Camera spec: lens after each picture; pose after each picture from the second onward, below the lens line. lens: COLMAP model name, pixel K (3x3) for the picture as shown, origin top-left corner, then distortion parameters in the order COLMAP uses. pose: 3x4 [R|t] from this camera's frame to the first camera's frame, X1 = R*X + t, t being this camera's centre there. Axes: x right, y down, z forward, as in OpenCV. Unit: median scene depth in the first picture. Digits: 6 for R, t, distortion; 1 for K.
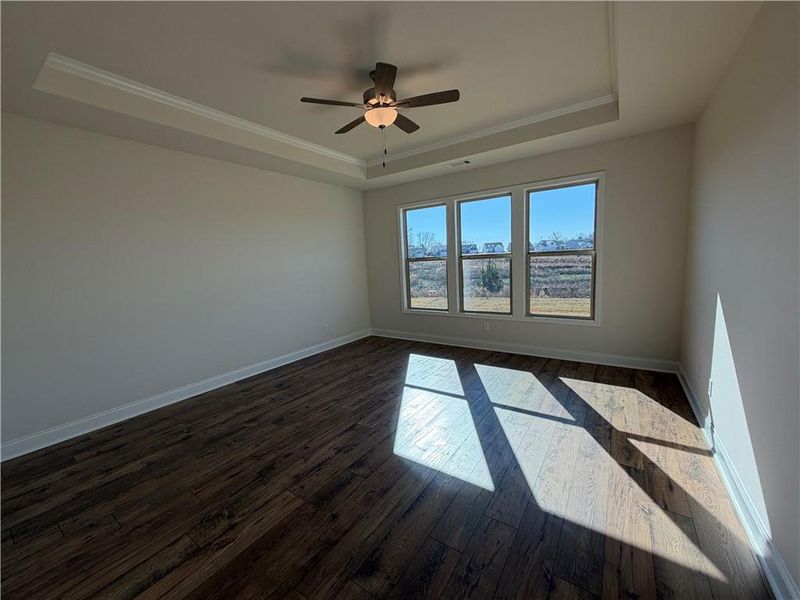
lens RADIAL K [[317.9, 0, 396.0], [0, 317.9, 305.8], [0, 0, 1]] dist [0.002193, -0.000429]
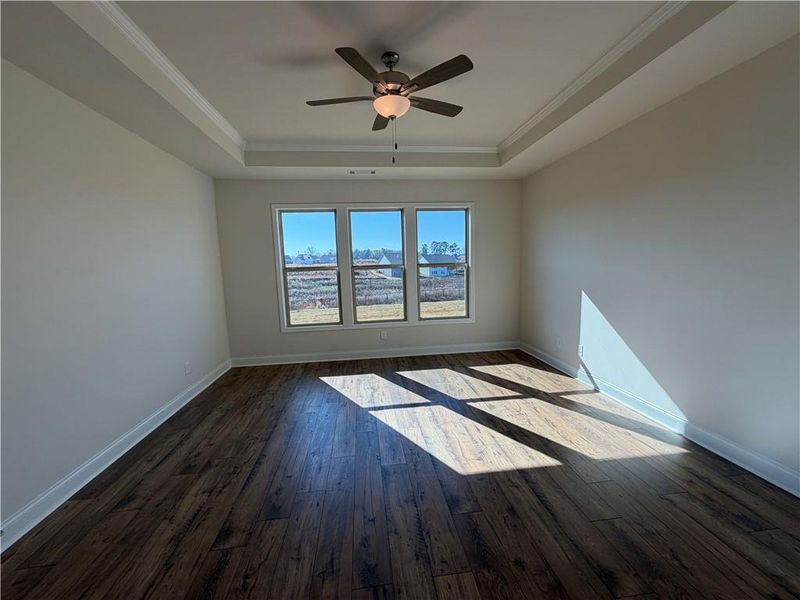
lens RADIAL K [[317.9, 0, 400.4], [0, 317.9, 305.4], [0, 0, 1]] dist [0.002193, -0.000429]
pose [[0.747734, -0.064388, 0.660870, -0.419092], [0.091381, 0.995796, -0.006373, -0.022005], [-0.657681, 0.065156, 0.750474, 0.229893]]
